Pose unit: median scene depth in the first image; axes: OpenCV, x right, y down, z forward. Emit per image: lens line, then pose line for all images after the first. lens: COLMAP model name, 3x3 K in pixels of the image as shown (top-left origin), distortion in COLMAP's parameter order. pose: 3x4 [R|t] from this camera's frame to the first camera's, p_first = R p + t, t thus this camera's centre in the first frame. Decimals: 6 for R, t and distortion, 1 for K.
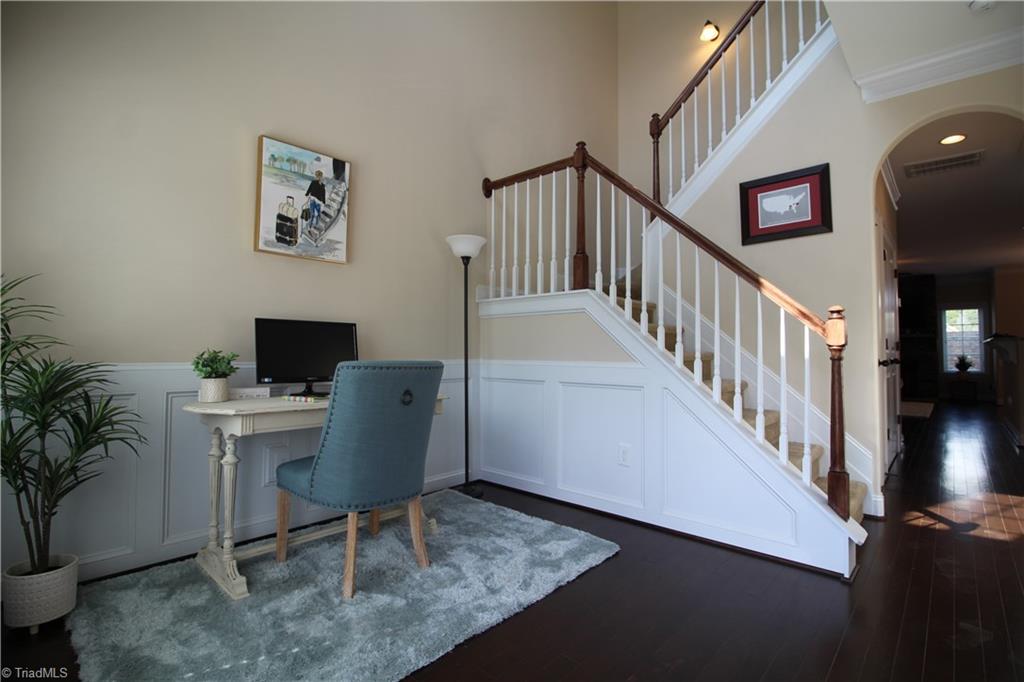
lens RADIAL K [[489.4, 0, 514.1], [0, 489.4, 341.5], [0, 0, 1]] dist [-0.008582, -0.009881]
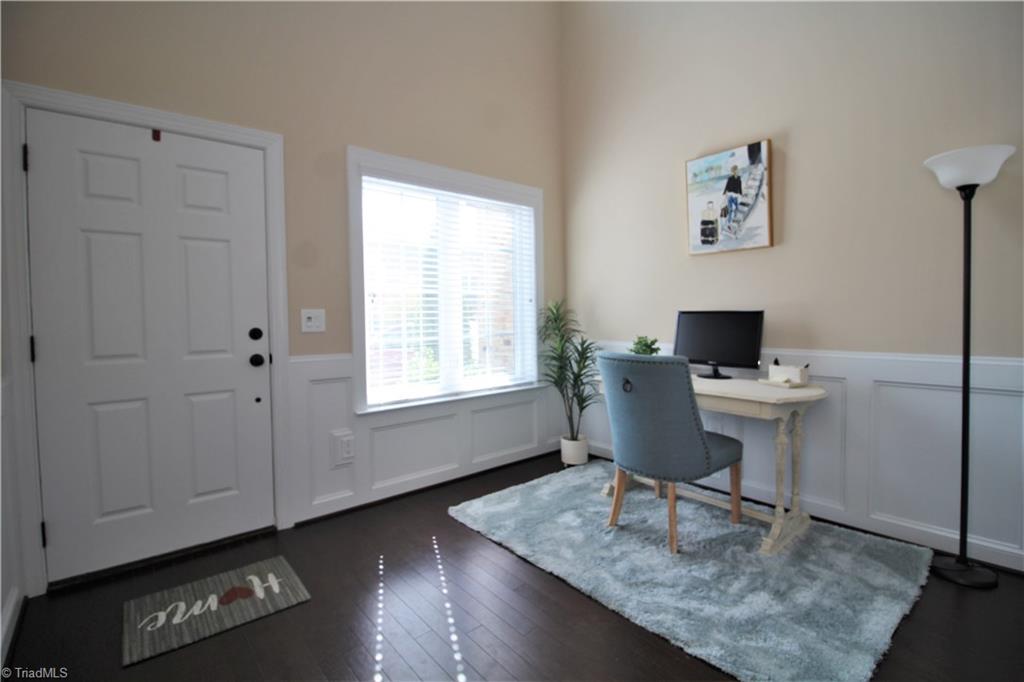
lens RADIAL K [[471.3, 0, 512.0], [0, 471.3, 335.6], [0, 0, 1]] dist [-0.004697, -0.010946]
pose [[-0.124243, 0.037942, -0.991526, 0.672611], [0.038185, 0.998711, 0.033432, -0.037791], [0.991517, -0.033708, -0.125532, 0.643583]]
